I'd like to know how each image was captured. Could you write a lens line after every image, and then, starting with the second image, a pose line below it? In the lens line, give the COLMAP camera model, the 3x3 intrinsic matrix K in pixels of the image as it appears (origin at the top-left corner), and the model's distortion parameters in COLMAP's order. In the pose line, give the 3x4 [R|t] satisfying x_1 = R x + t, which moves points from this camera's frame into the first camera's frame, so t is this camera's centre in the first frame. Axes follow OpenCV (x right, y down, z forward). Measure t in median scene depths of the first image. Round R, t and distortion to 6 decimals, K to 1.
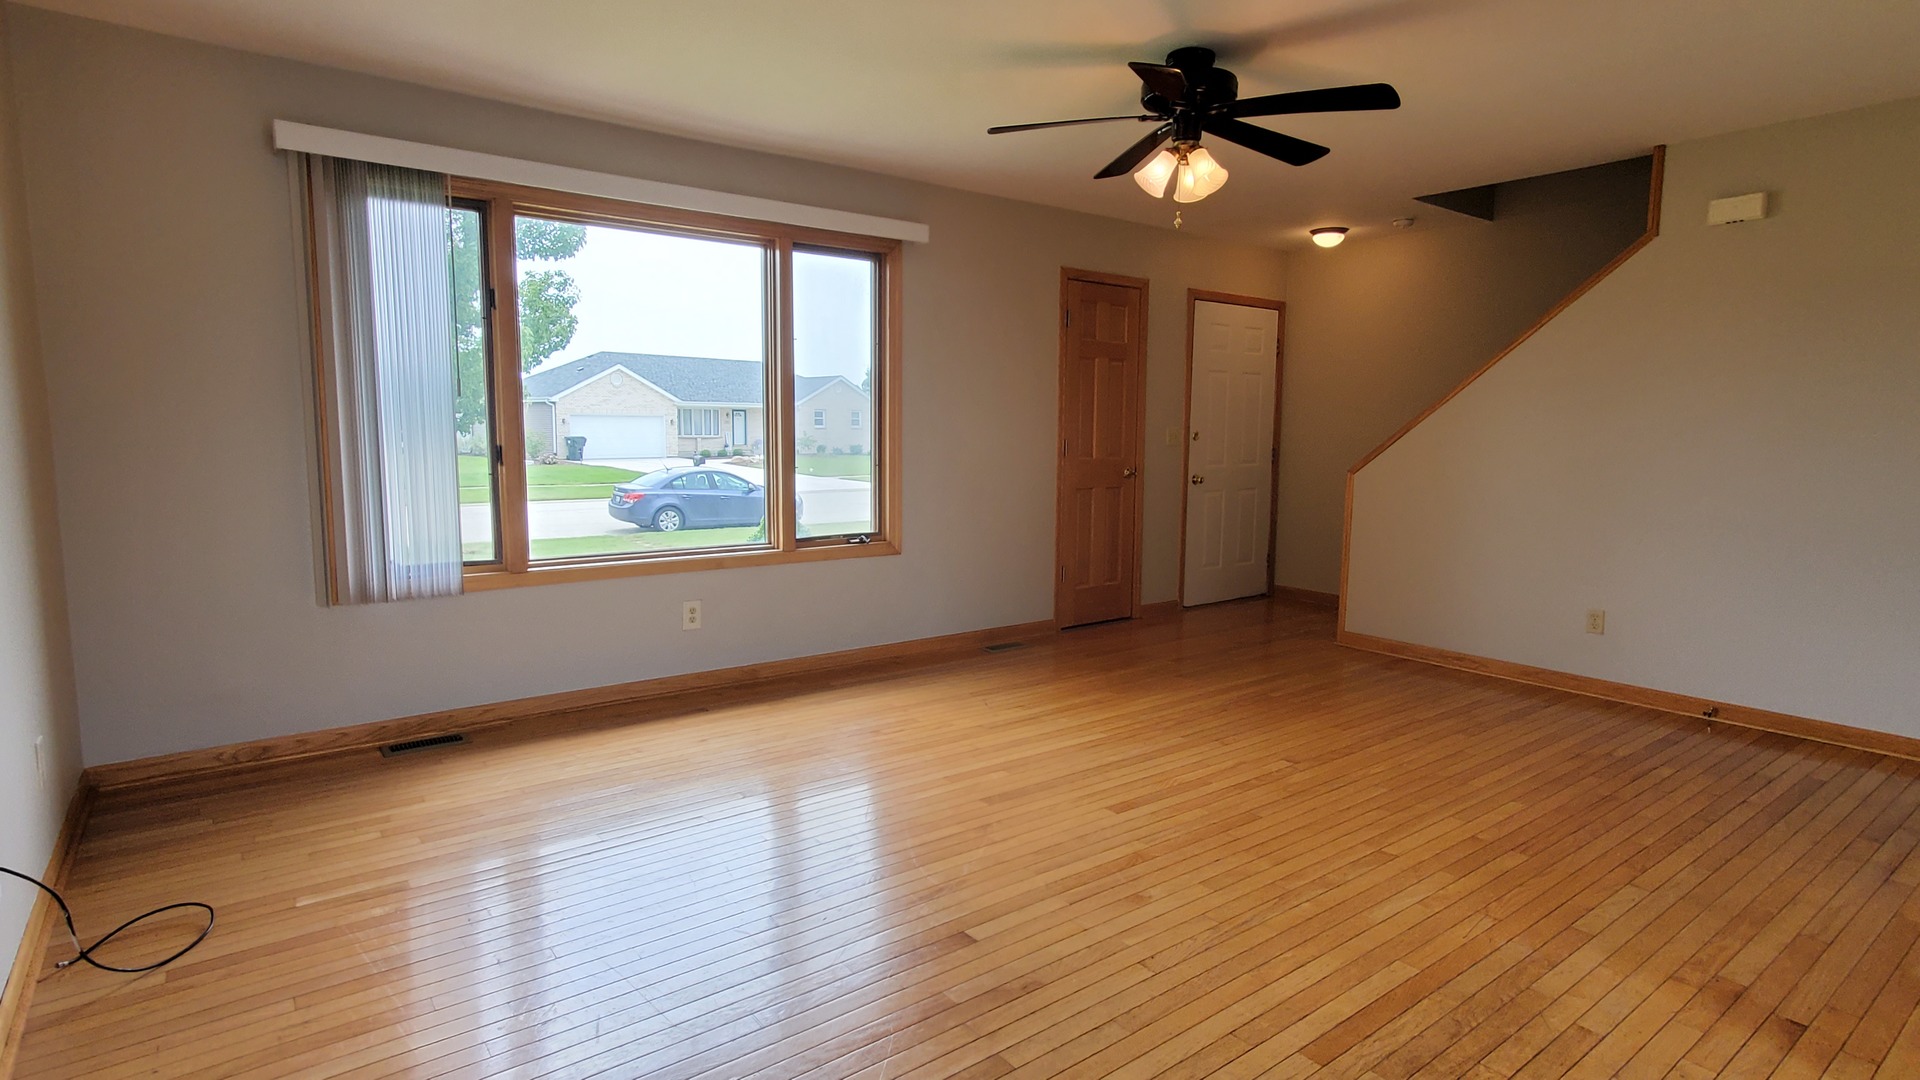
lens RADIAL K [[932.9, 0, 958.9], [0, 932.9, 533.6], [0, 0, 1]] dist [-0.000933, 0.000723]
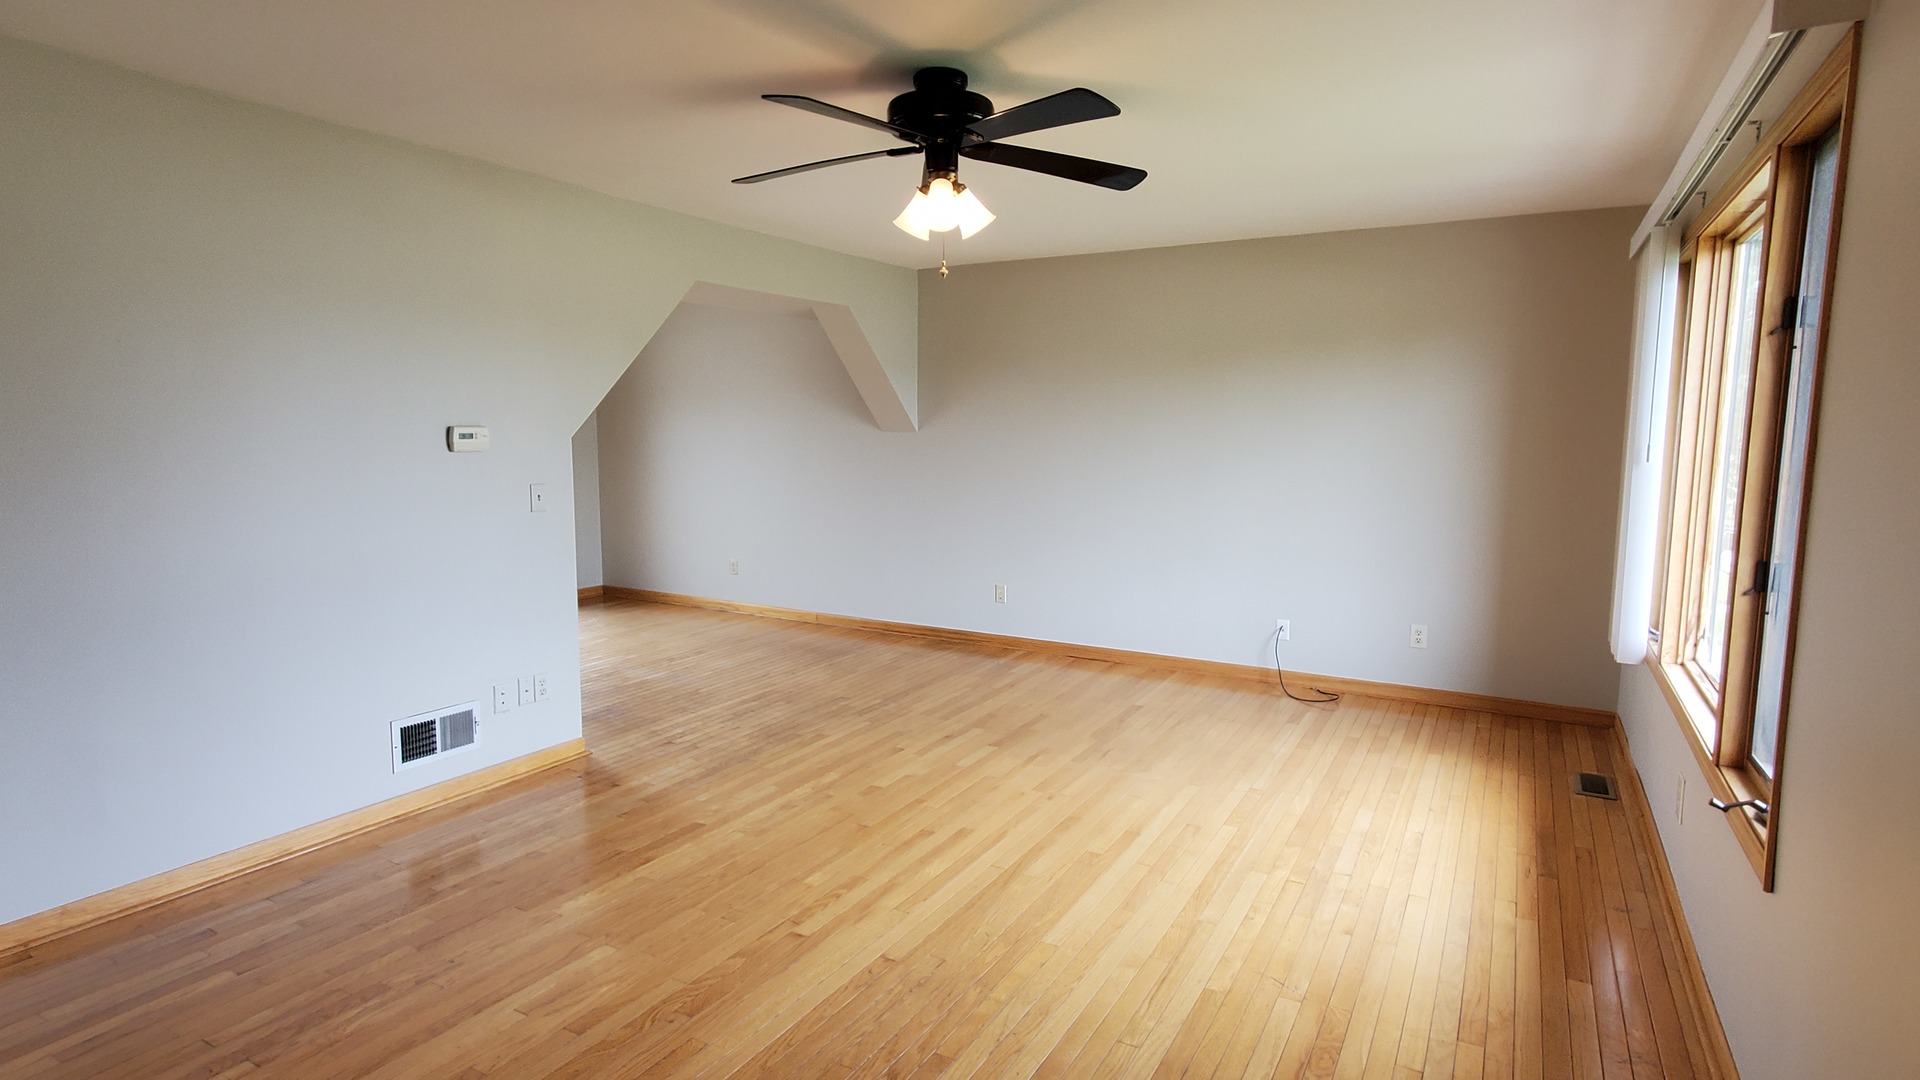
lens RADIAL K [[932.9, 0, 958.9], [0, 932.9, 533.6], [0, 0, 1]] dist [-0.000933, 0.000723]
pose [[-0.922003, 0.038357, -0.385278, 0.624880], [-0.048972, 0.975536, 0.214316, -0.310403], [0.384073, 0.216468, -0.897569, 2.058515]]
